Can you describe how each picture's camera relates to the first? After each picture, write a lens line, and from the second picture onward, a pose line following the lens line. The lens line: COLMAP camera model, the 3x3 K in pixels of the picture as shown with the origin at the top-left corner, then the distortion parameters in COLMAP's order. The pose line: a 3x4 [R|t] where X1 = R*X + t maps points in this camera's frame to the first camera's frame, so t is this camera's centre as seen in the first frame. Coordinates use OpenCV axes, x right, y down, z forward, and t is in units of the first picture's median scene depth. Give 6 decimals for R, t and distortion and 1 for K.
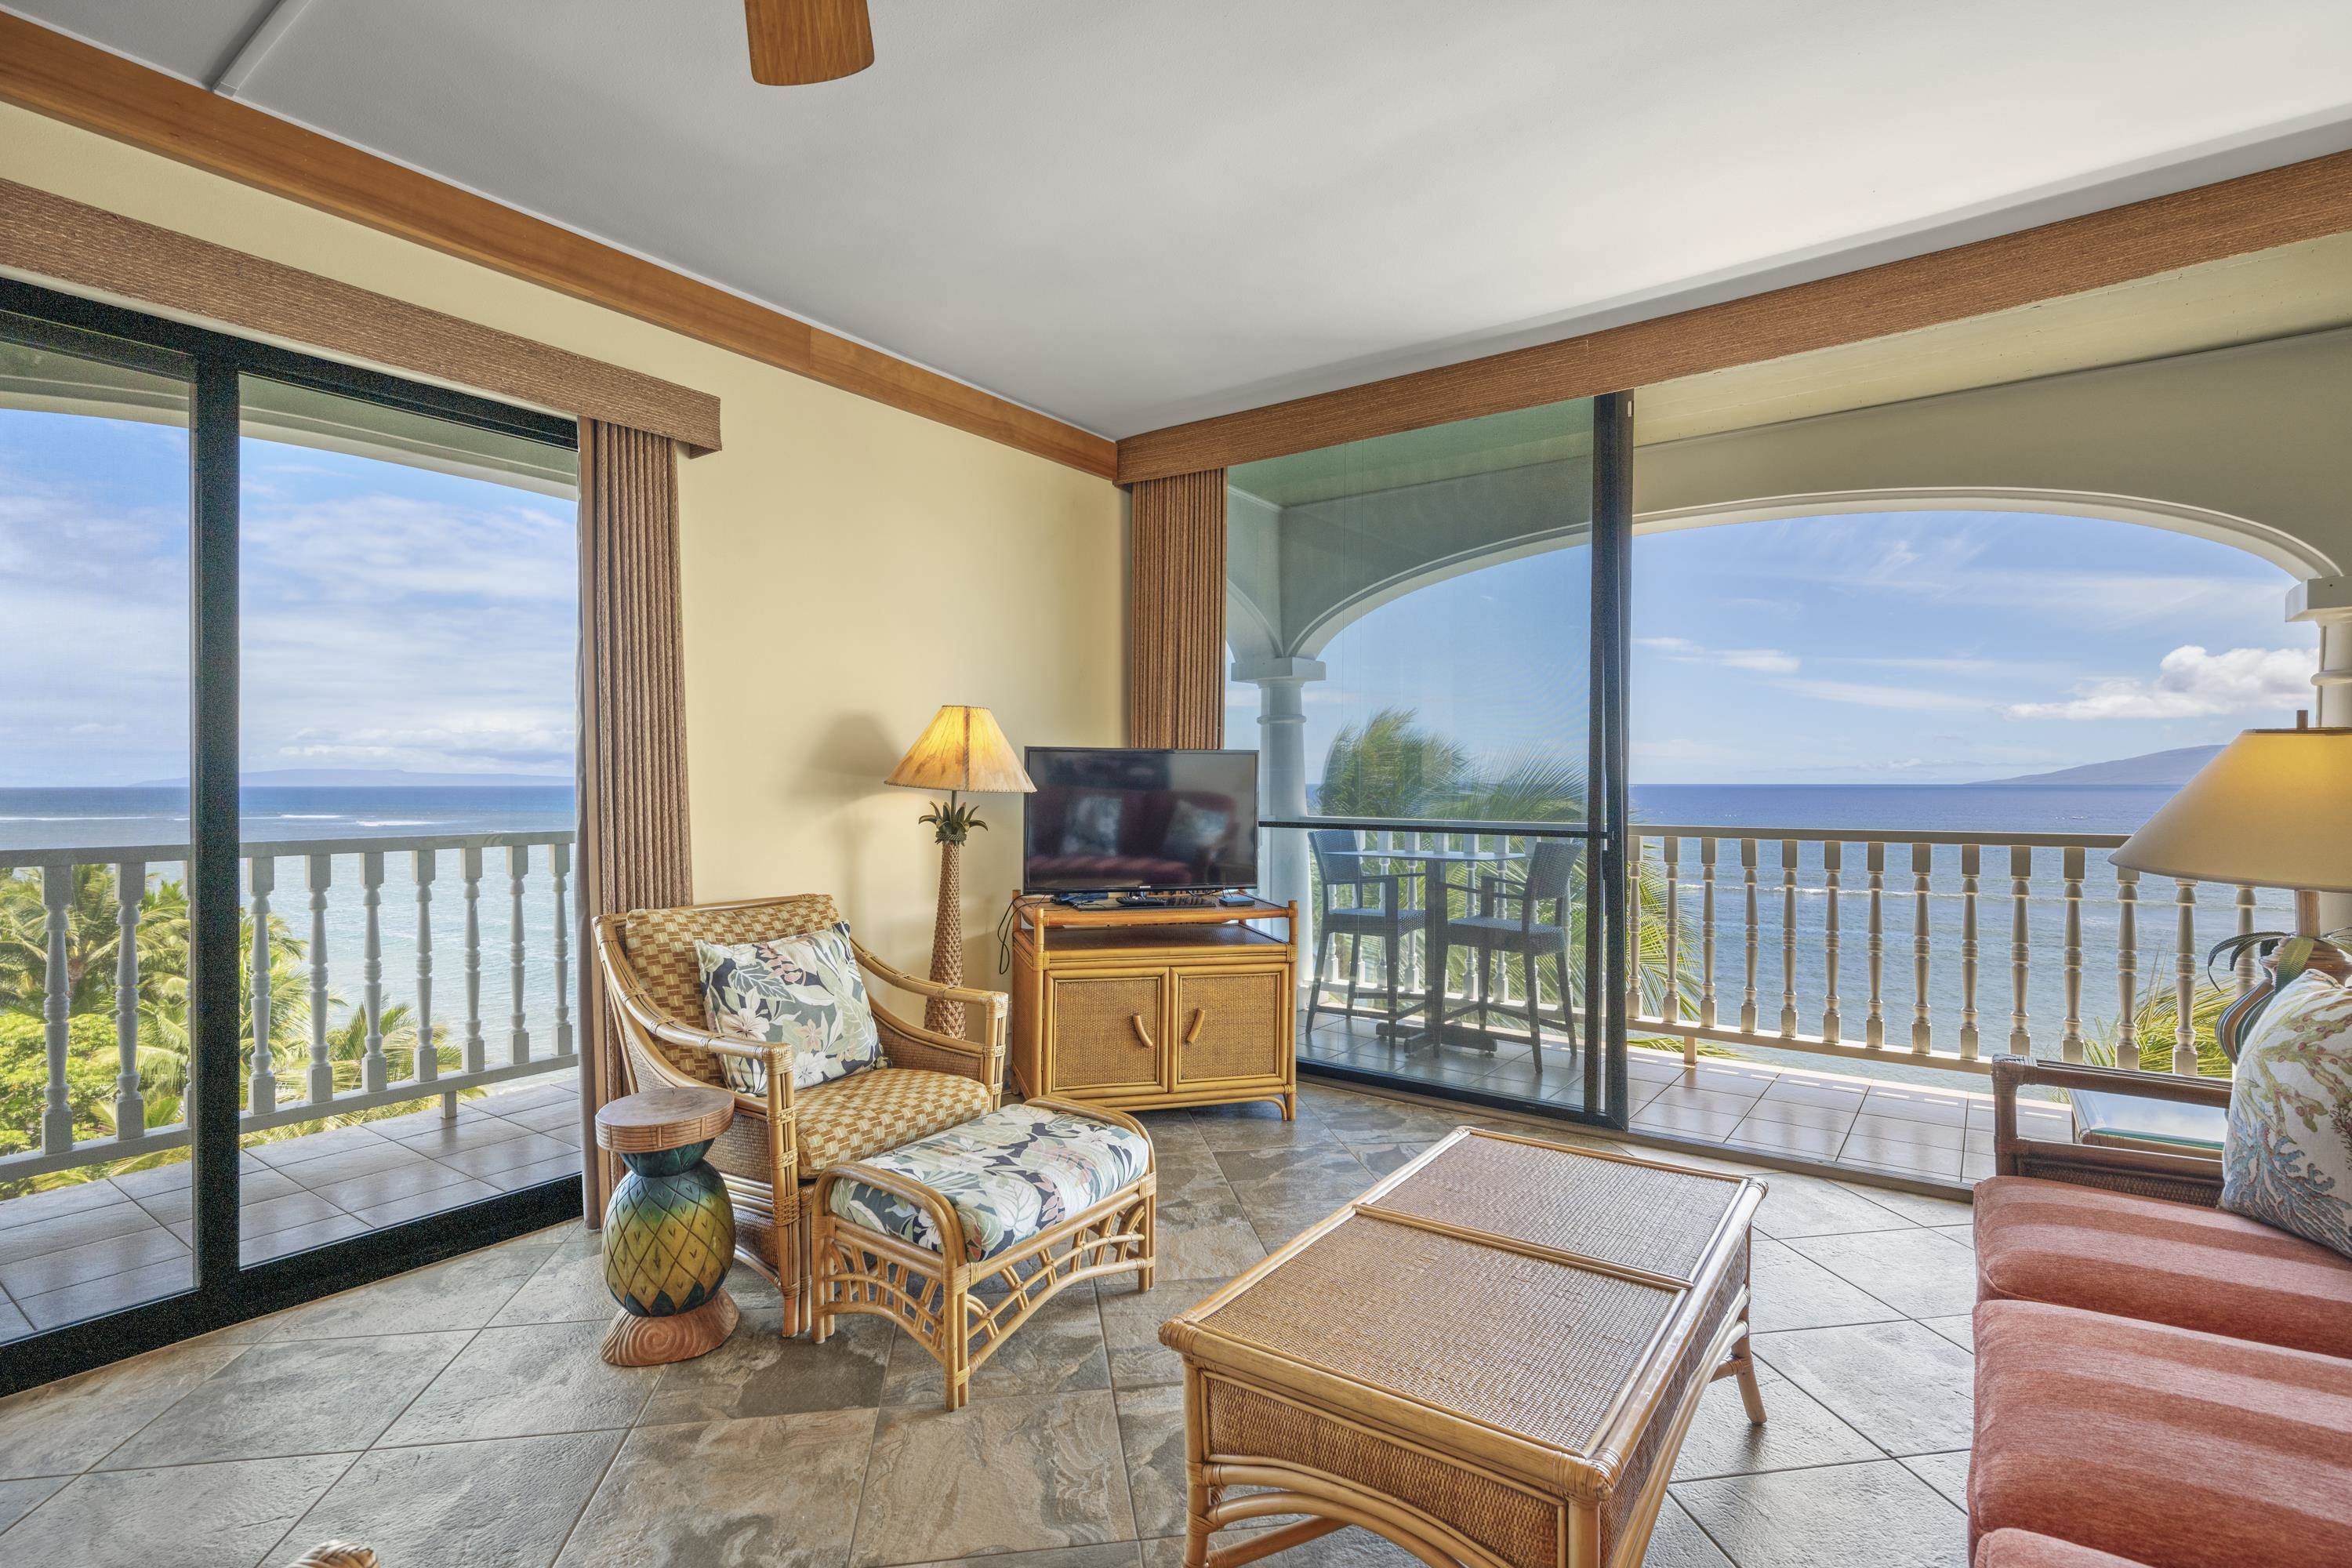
lens RADIAL K [[1107.9, 0, 1180.0], [0, 1107.9, 780.1], [0, 0, 1]] dist [-0.000455, 0.001124]
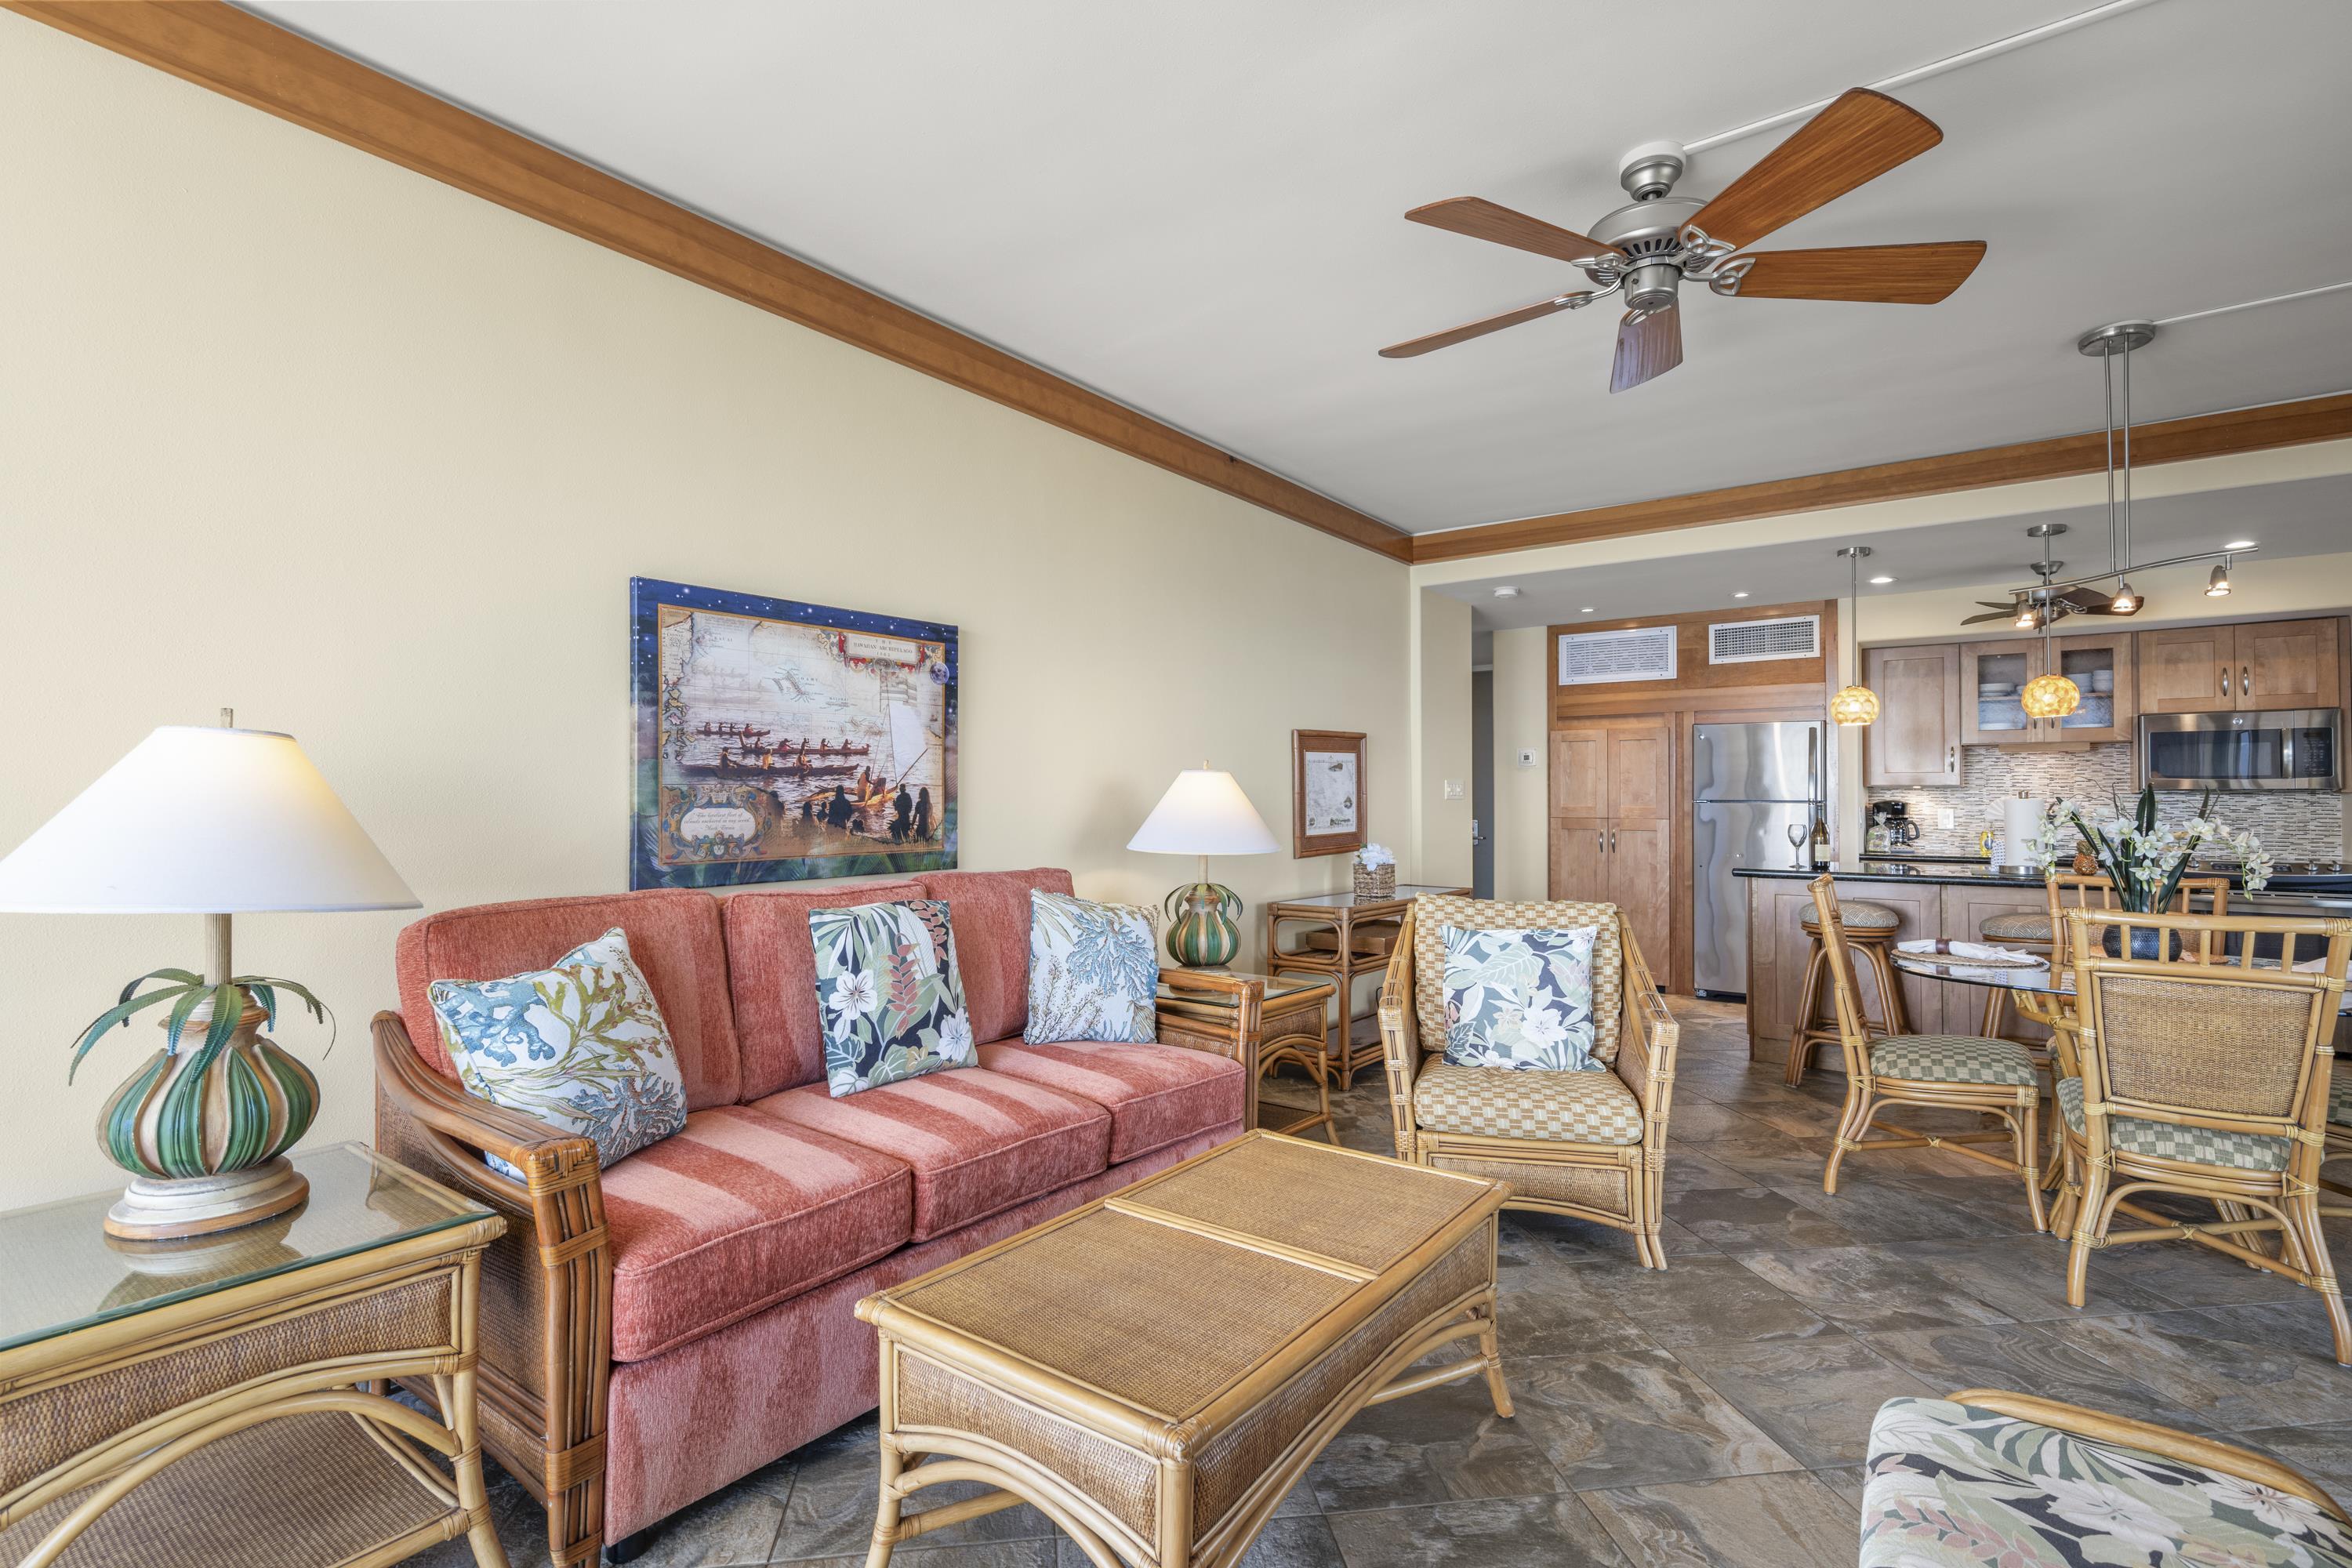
lens RADIAL K [[1107.9, 0, 1180.0], [0, 1107.9, 780.1], [0, 0, 1]] dist [-0.000455, 0.001124]
pose [[-0.999895, -0.002305, 0.014303, 0.207423], [-0.002589, 0.999799, -0.019866, 0.003321], [-0.014254, -0.019901, -0.999700, 1.290117]]
